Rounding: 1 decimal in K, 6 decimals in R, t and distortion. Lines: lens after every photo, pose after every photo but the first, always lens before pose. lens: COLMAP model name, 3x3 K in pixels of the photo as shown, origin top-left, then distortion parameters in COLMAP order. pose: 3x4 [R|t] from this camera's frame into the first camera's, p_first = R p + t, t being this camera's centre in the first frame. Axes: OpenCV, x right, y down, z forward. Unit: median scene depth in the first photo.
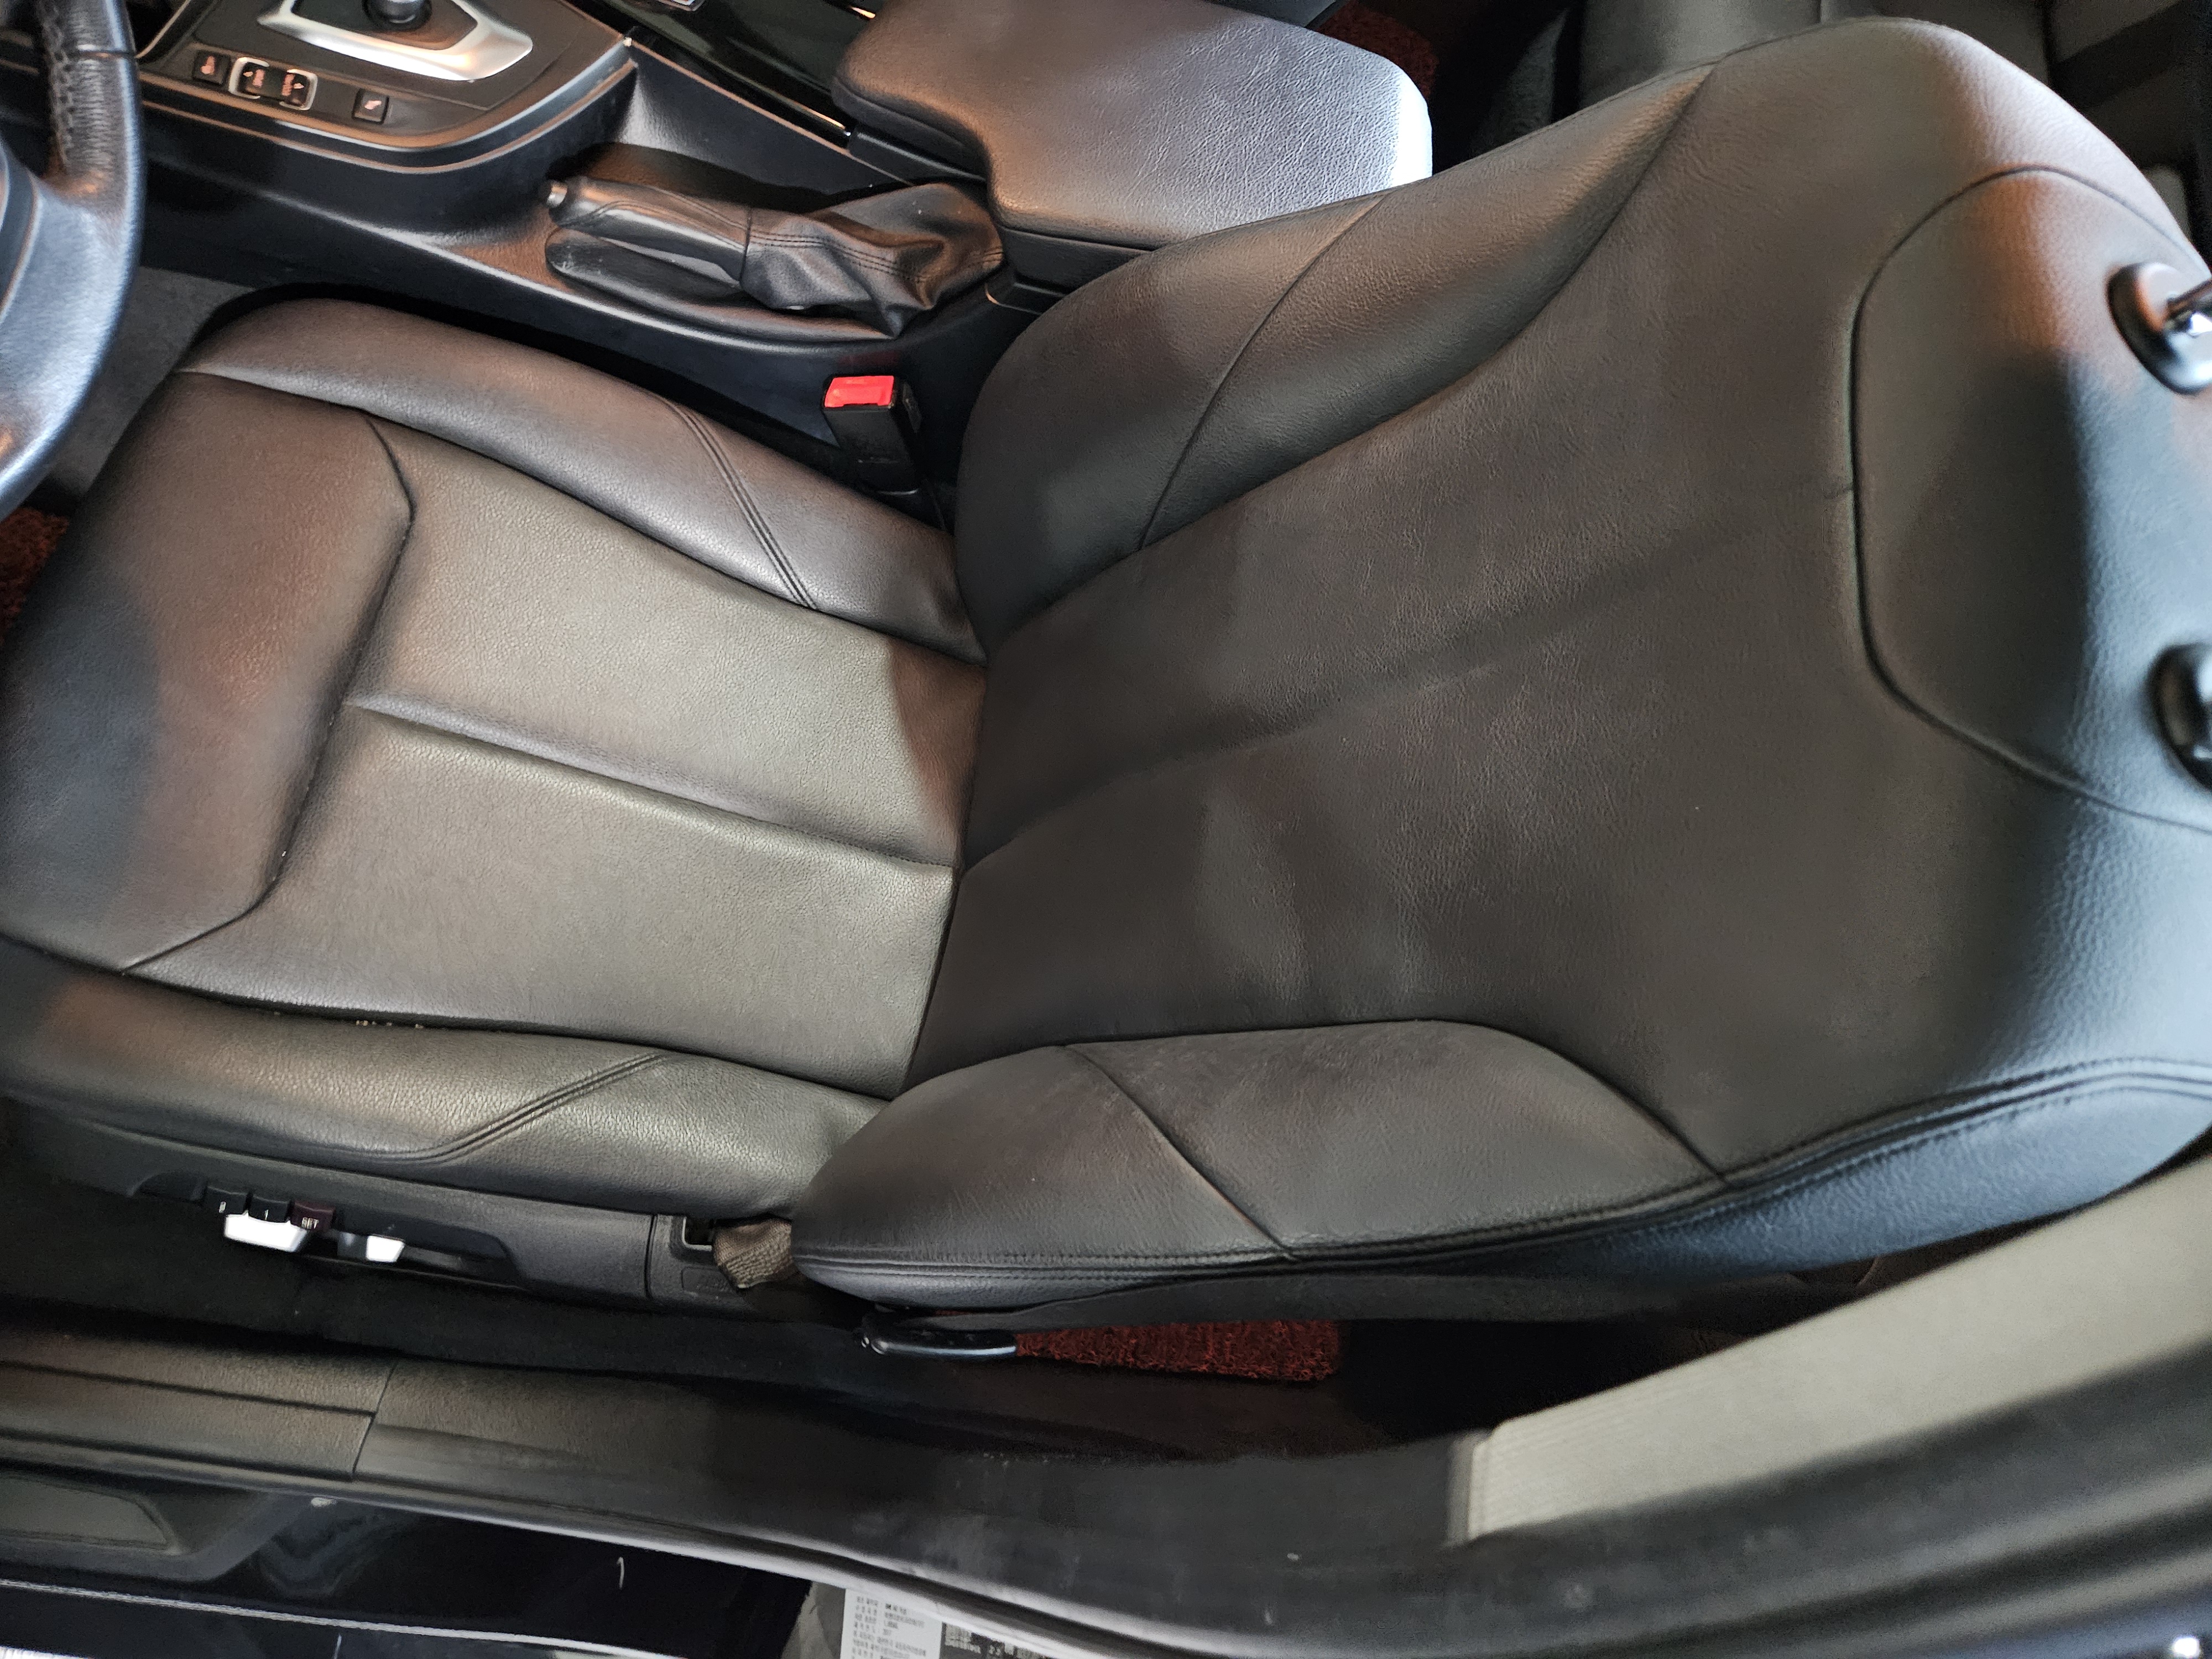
lens RADIAL K [[1496.4, 0, 1095.5], [0, 1496.4, 856.6], [0, 0, 1]] dist [0.041852, -0.048678]
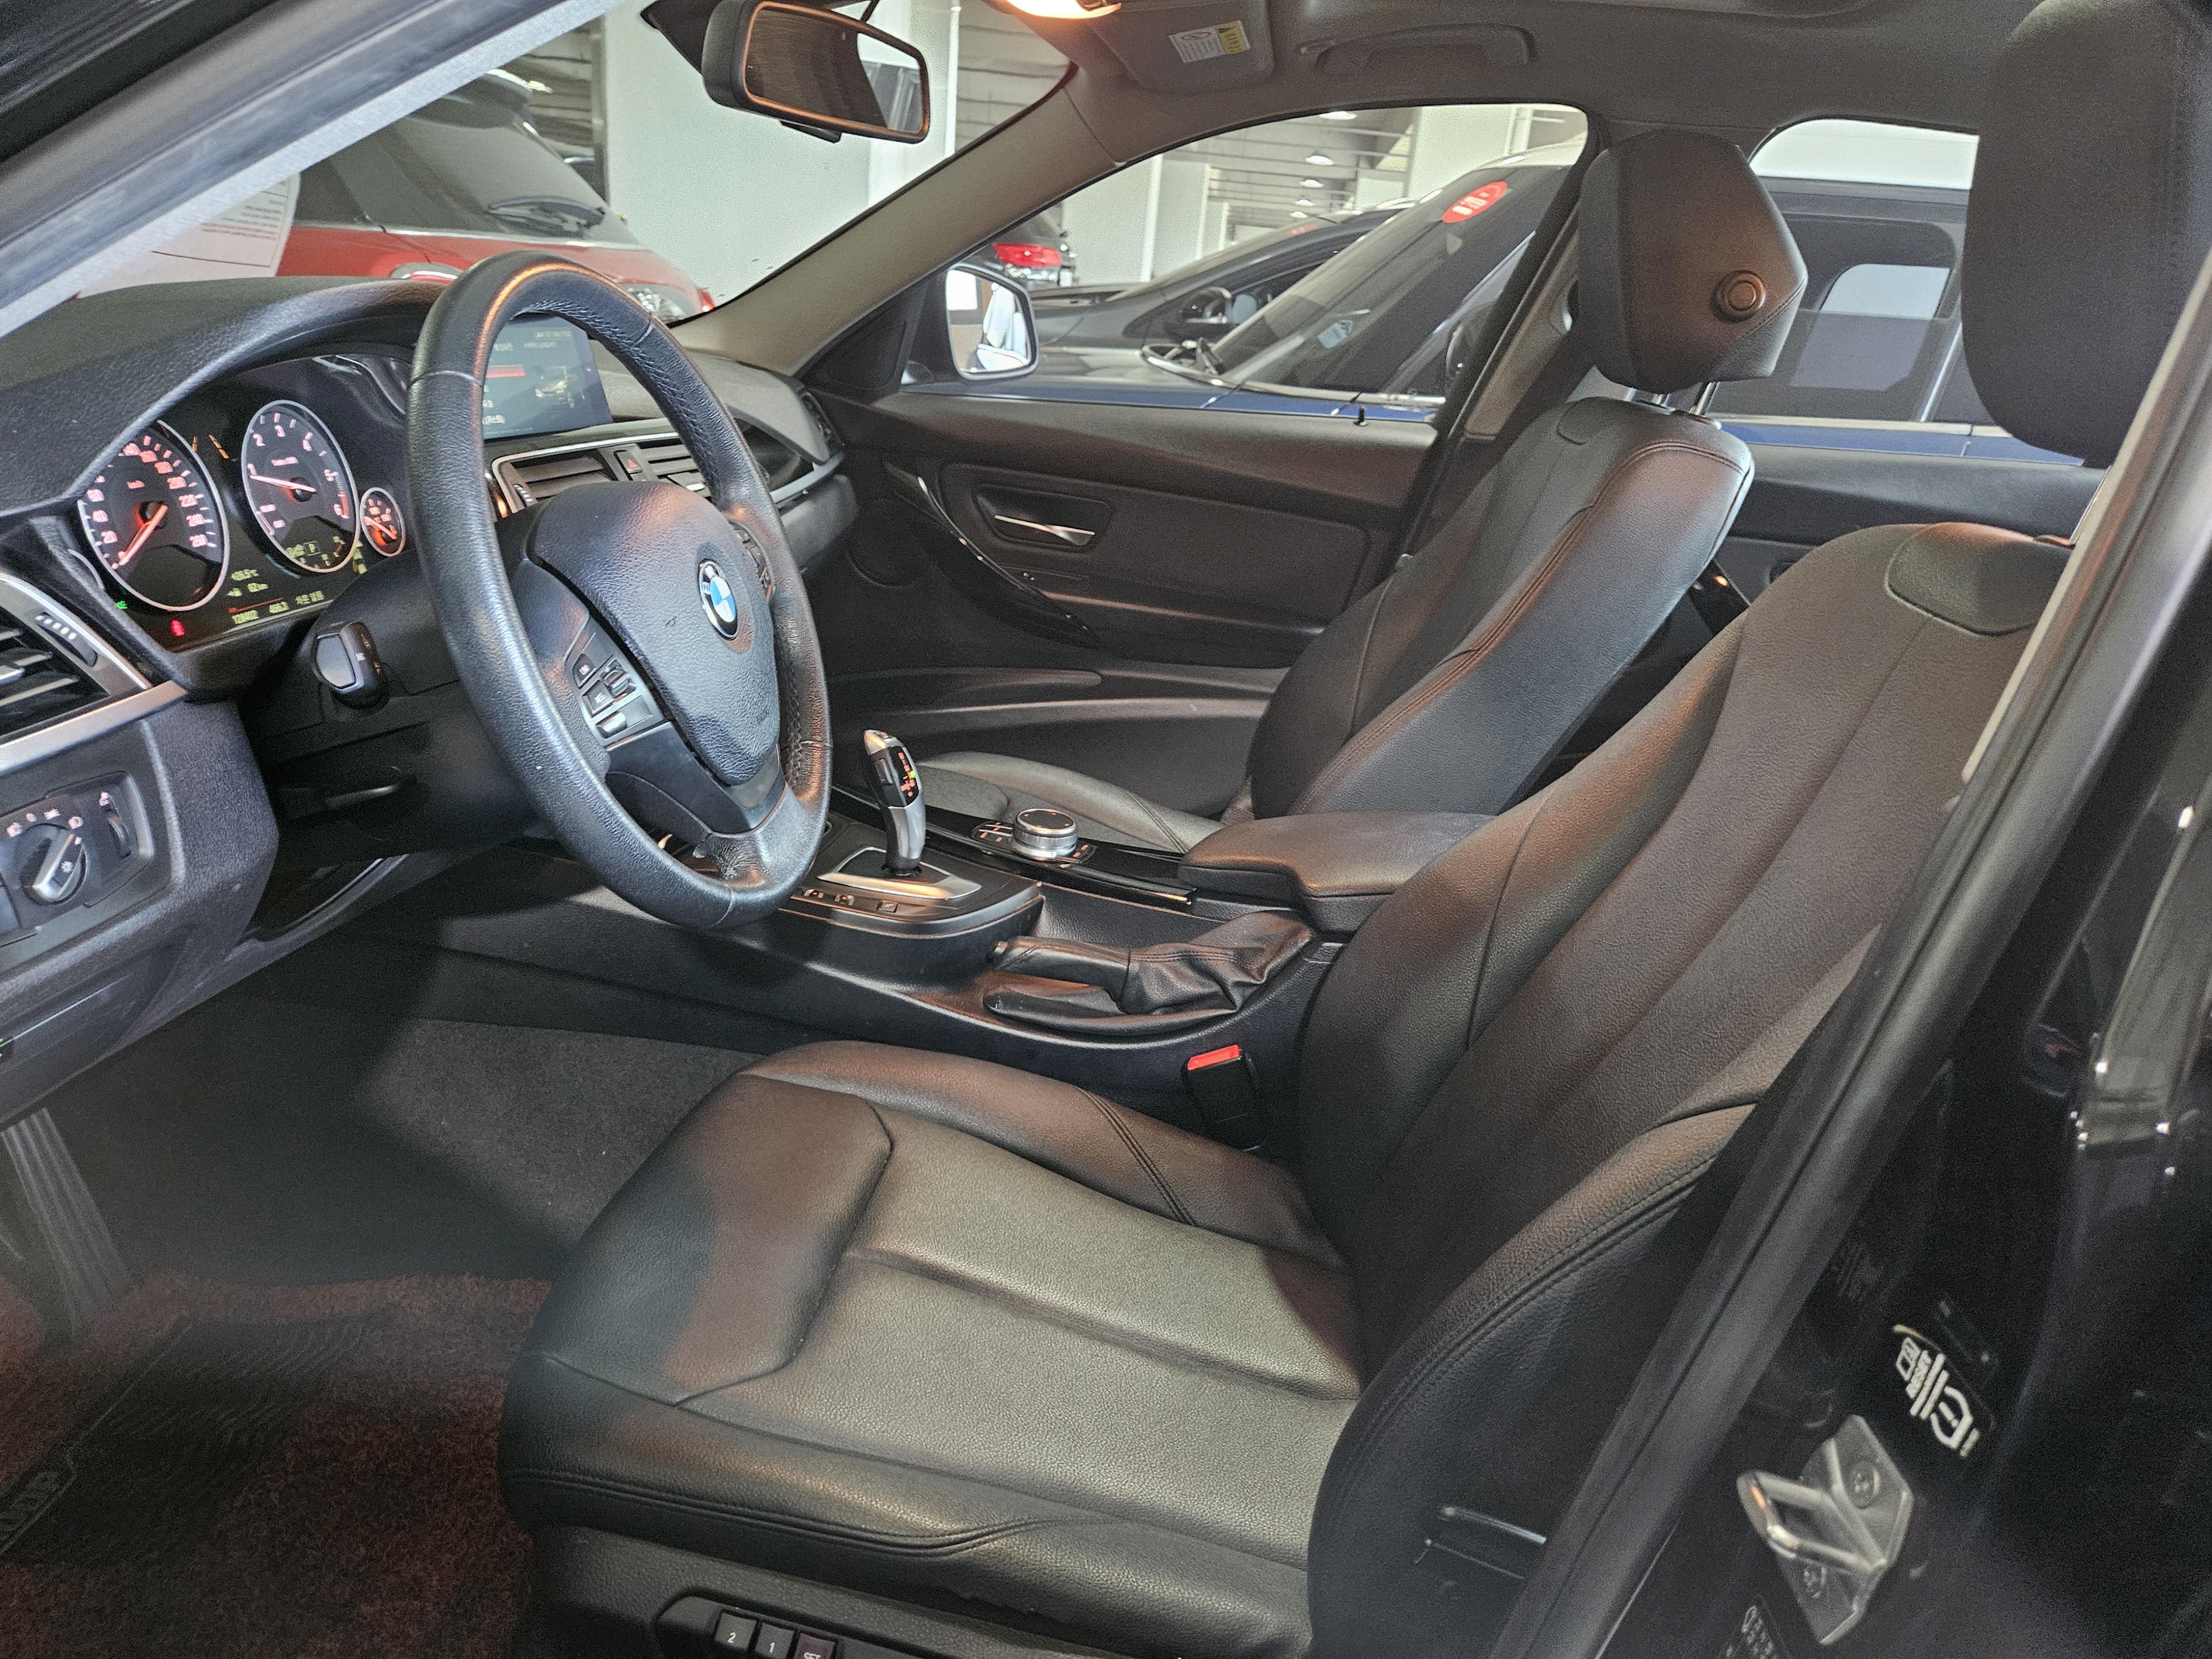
lens RADIAL K [[1496.4, 0, 1095.5], [0, 1496.4, 856.6], [0, 0, 1]] dist [0.041852, -0.048678]
pose [[0.989093, -0.147292, -0.000502, -0.244166], [0.092280, 0.622327, -0.777299, 0.619397], [0.114803, 0.768775, 0.629131, 0.030473]]
